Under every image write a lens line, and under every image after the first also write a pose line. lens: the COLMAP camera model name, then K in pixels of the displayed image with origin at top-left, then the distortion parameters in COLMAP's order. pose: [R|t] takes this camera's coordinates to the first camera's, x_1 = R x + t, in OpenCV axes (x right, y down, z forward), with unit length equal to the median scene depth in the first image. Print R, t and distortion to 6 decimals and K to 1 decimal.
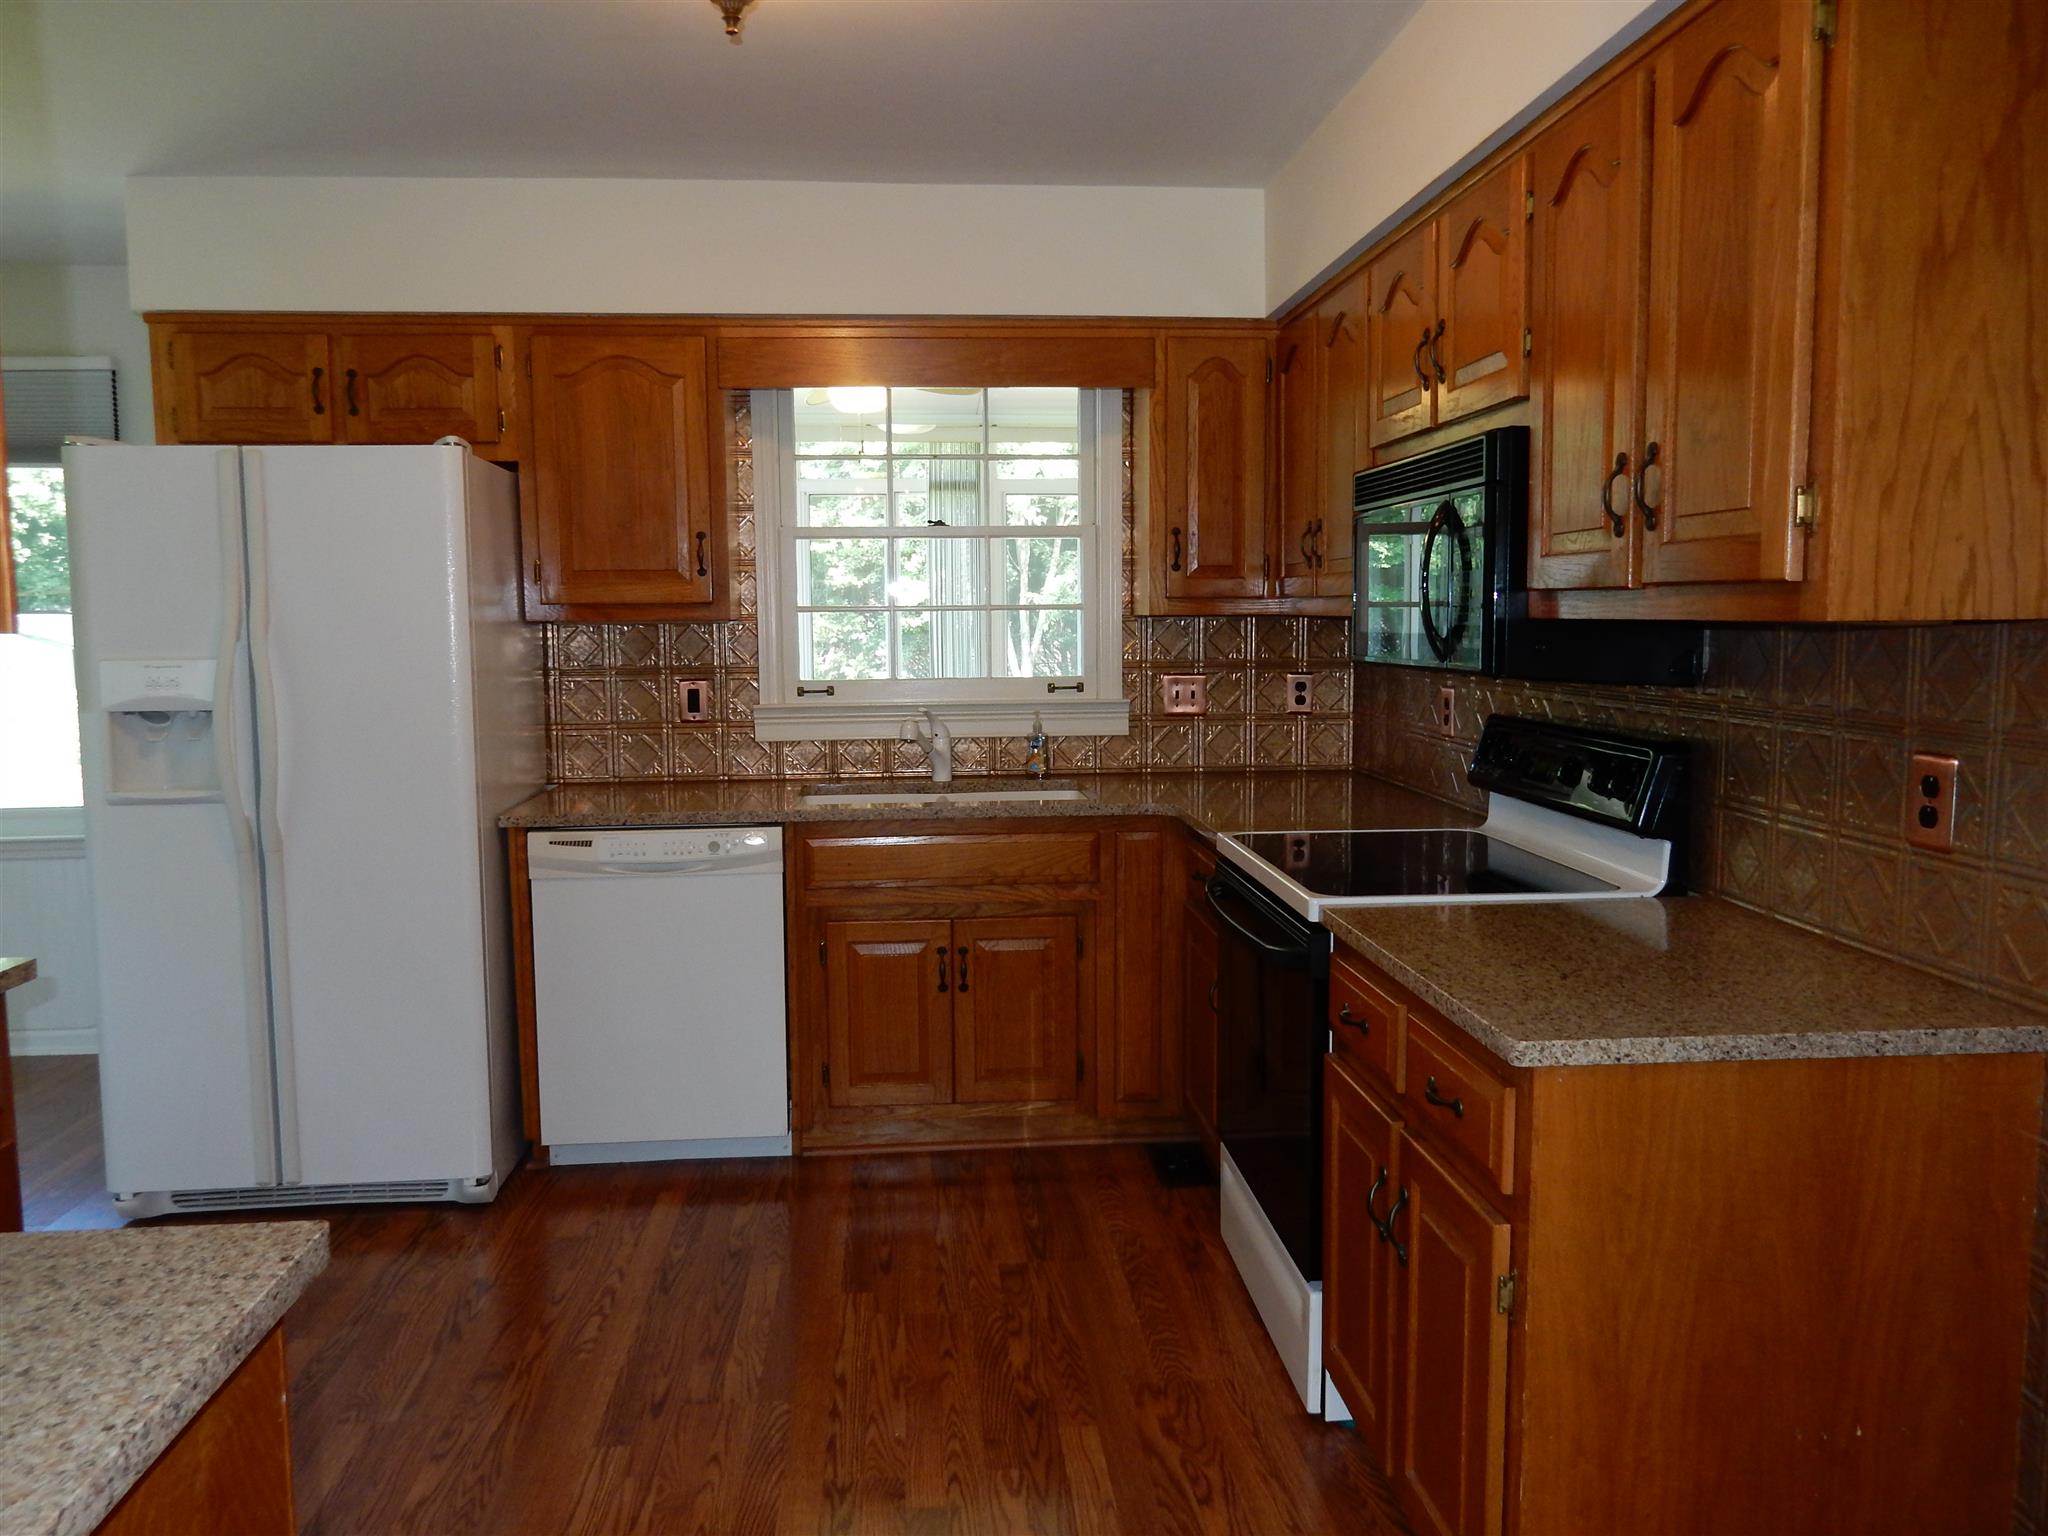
lens RADIAL K [[1503.6, 0, 1031.8], [0, 1503.6, 768.4], [0, 0, 1]] dist [-0.011442, 0.001487]
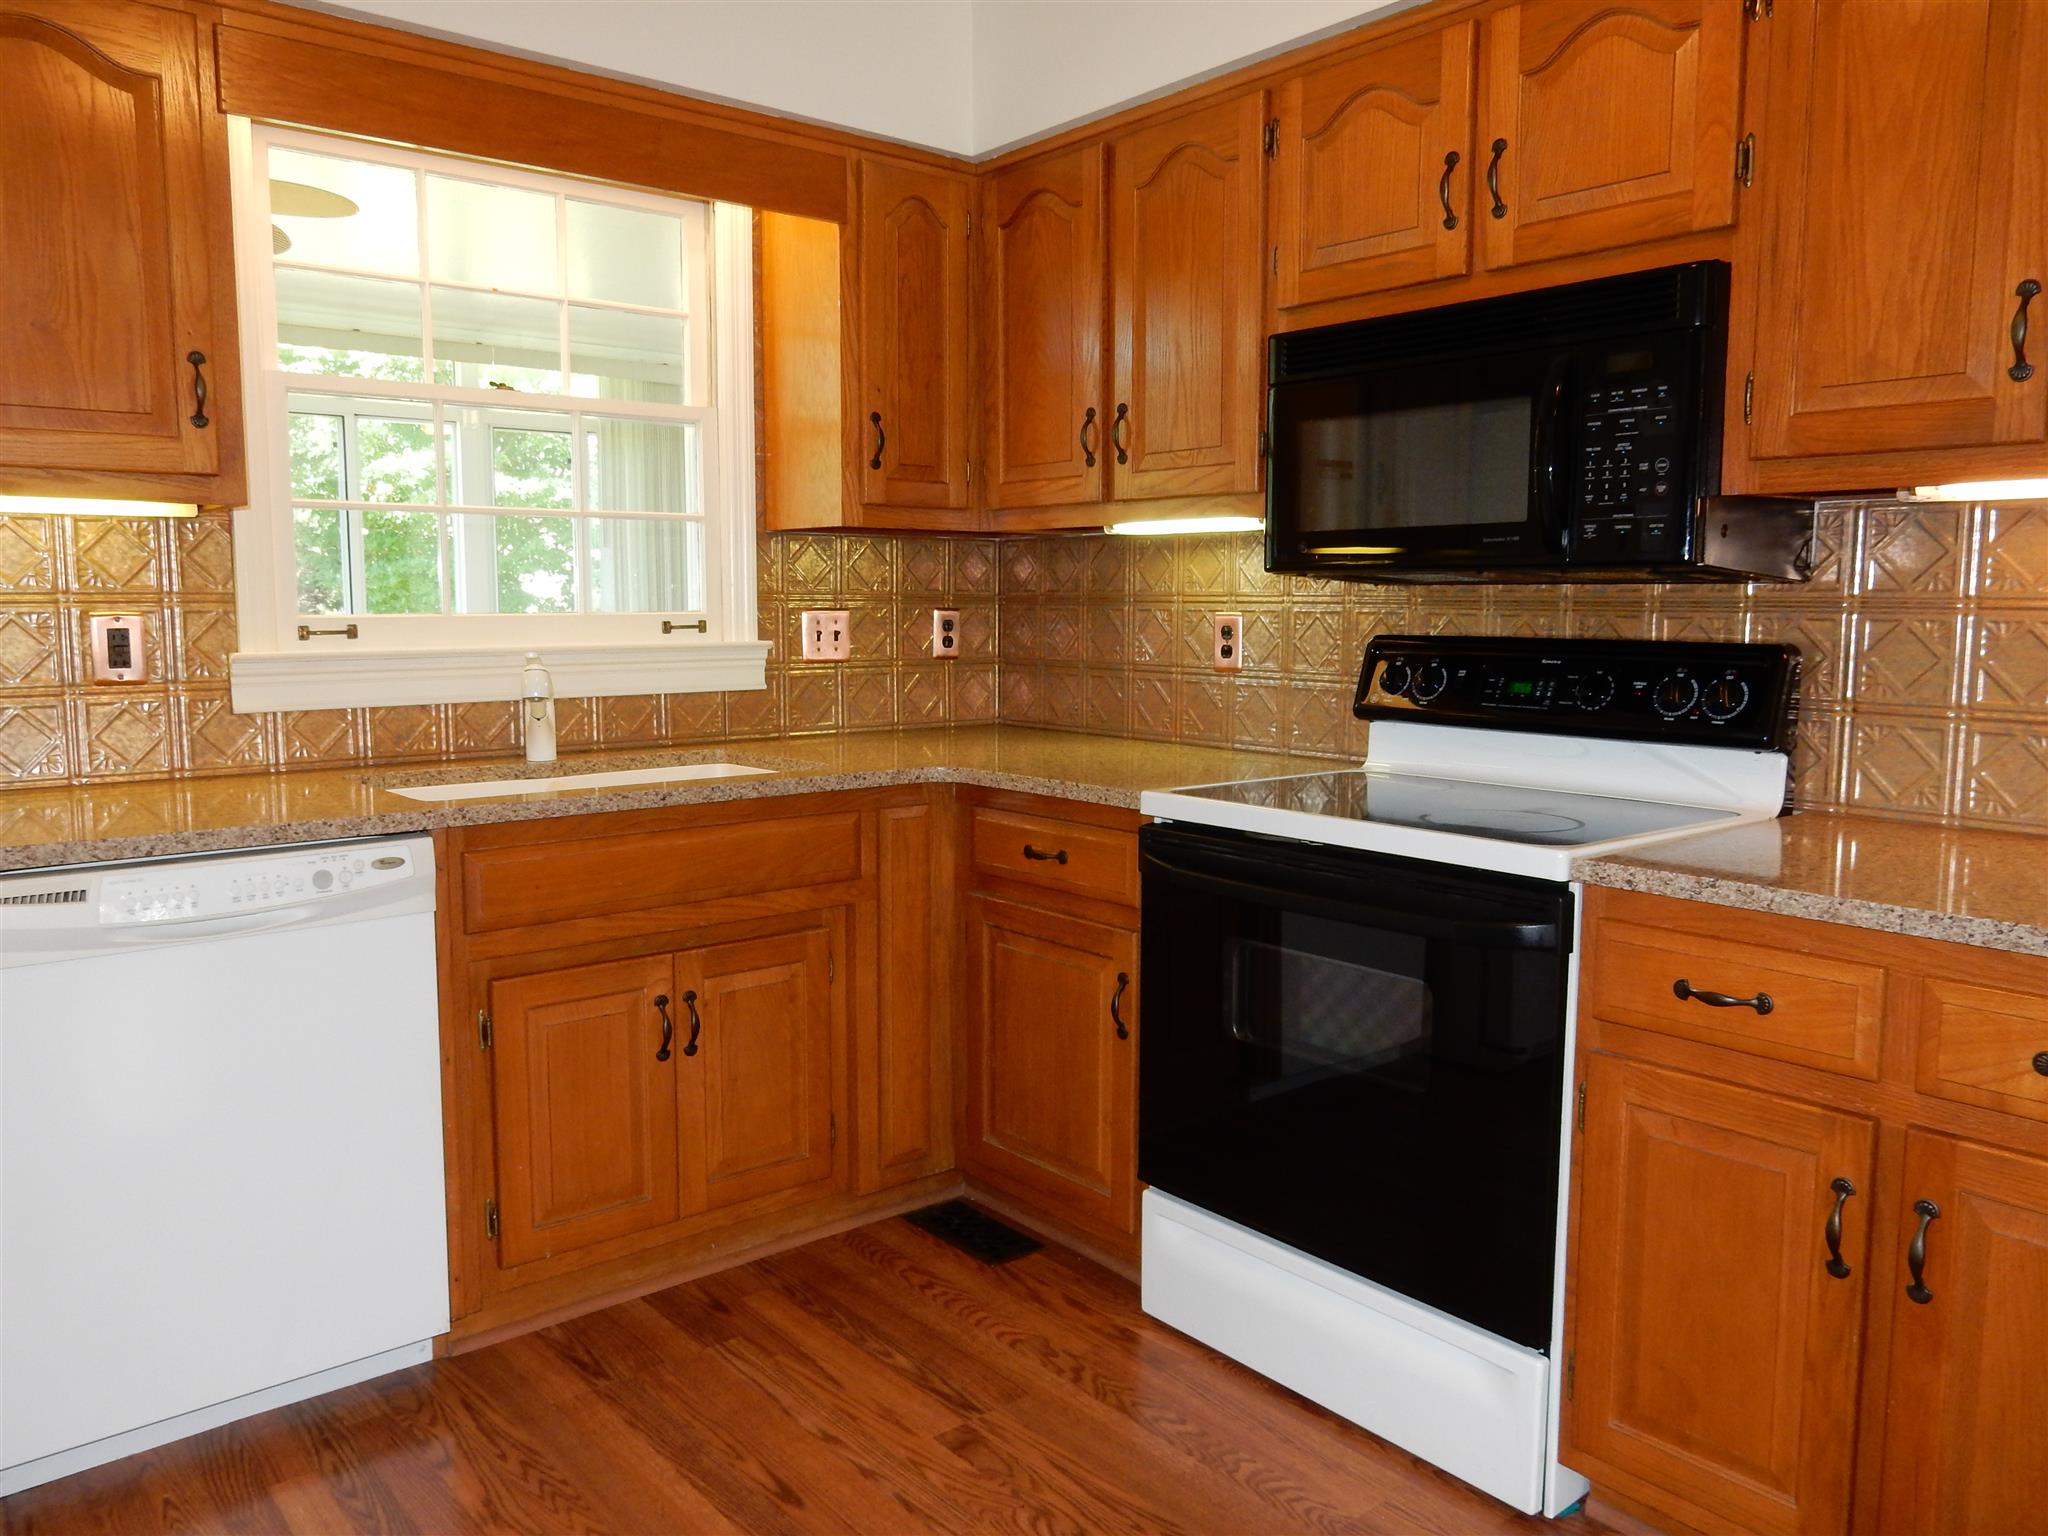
lens RADIAL K [[1503.6, 0, 1031.8], [0, 1503.6, 768.4], [0, 0, 1]] dist [-0.011442, 0.001487]
pose [[0.820040, -0.055305, 0.569628, -0.299883], [0.051509, 0.998413, 0.022783, 0.009023], [-0.569984, 0.010658, 0.821587, 0.338379]]
